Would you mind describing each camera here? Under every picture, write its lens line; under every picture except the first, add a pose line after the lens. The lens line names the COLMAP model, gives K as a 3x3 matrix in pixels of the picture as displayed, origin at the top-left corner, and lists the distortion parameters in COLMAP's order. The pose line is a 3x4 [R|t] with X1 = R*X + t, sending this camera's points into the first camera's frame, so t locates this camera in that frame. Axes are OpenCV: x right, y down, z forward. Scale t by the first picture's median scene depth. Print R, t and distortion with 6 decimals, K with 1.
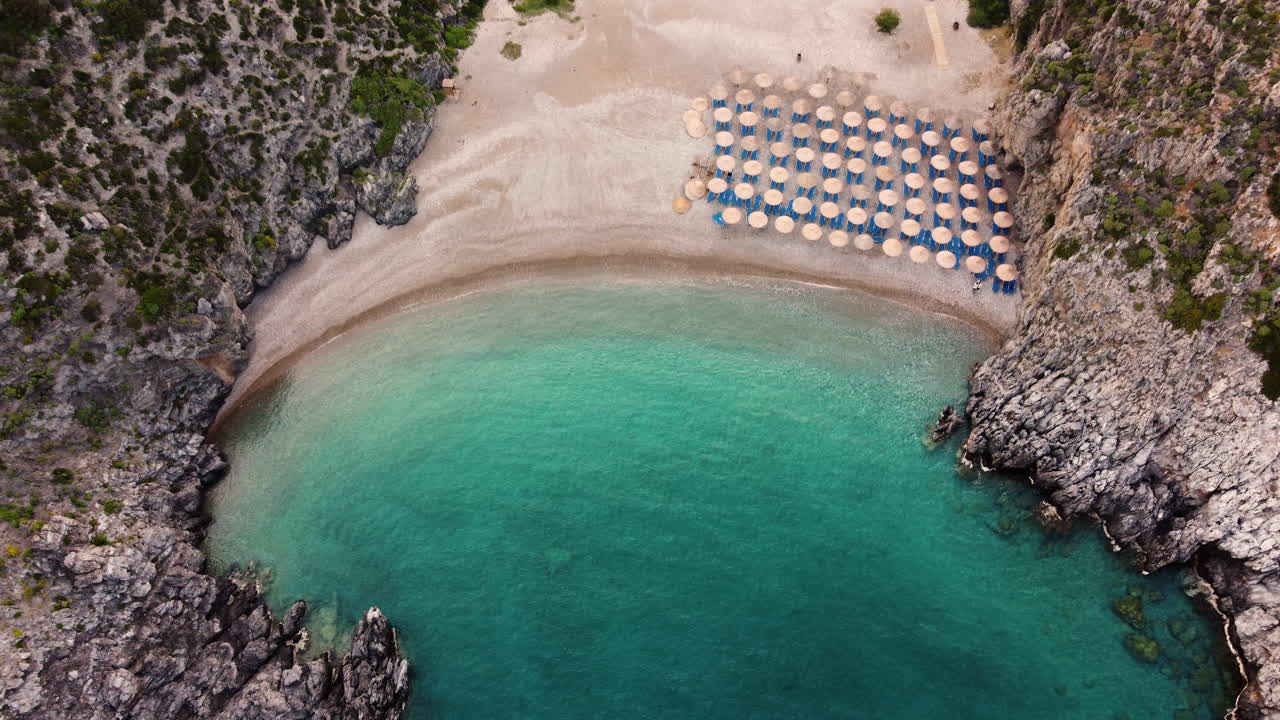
lens RADIAL K [[1023.1, 0, 640.5], [0, 1023.1, 360.3], [0, 0, 1]] dist [-0.025925, 0.013719]
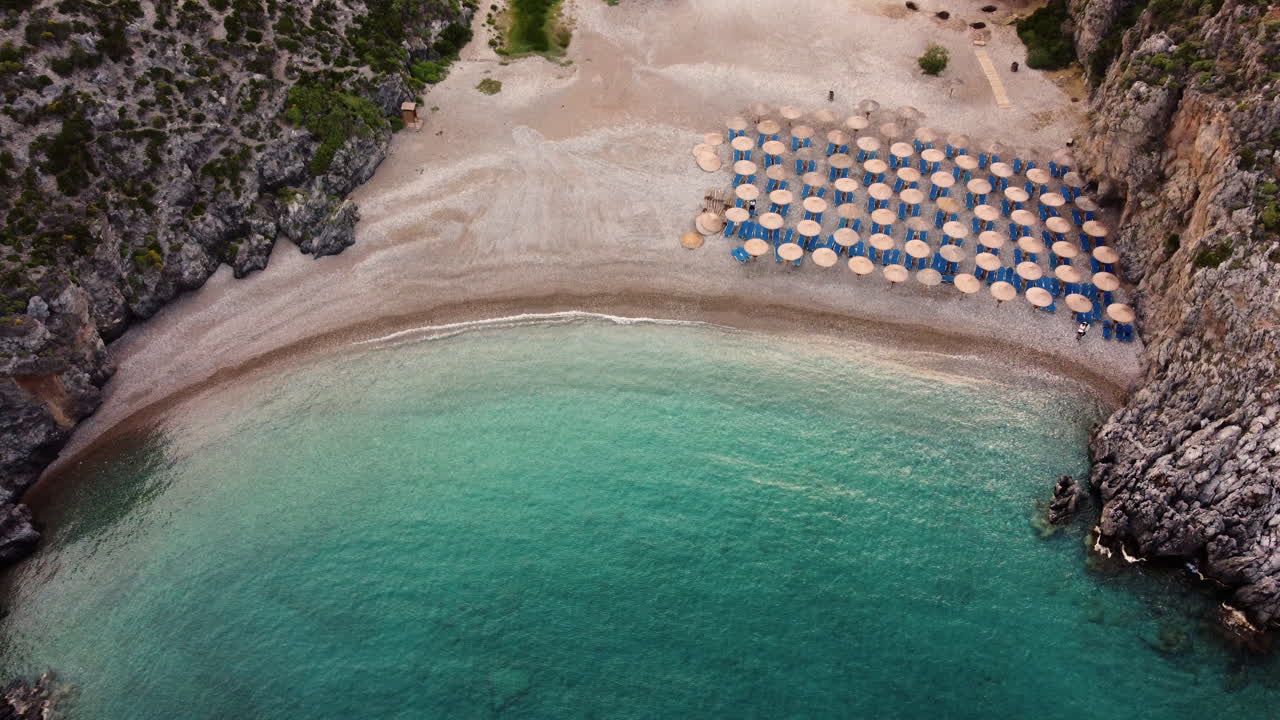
lens RADIAL K [[1023.1, 0, 639.6], [0, 1023.1, 360.0], [0, 0, 1]] dist [-0.025925, 0.013719]
pose [[0.999842, 0.017709, 0.001560, 0.000550], [-0.016790, 0.969506, -0.244493, 0.134689], [-0.005842, 0.244429, 0.969650, 0.267403]]
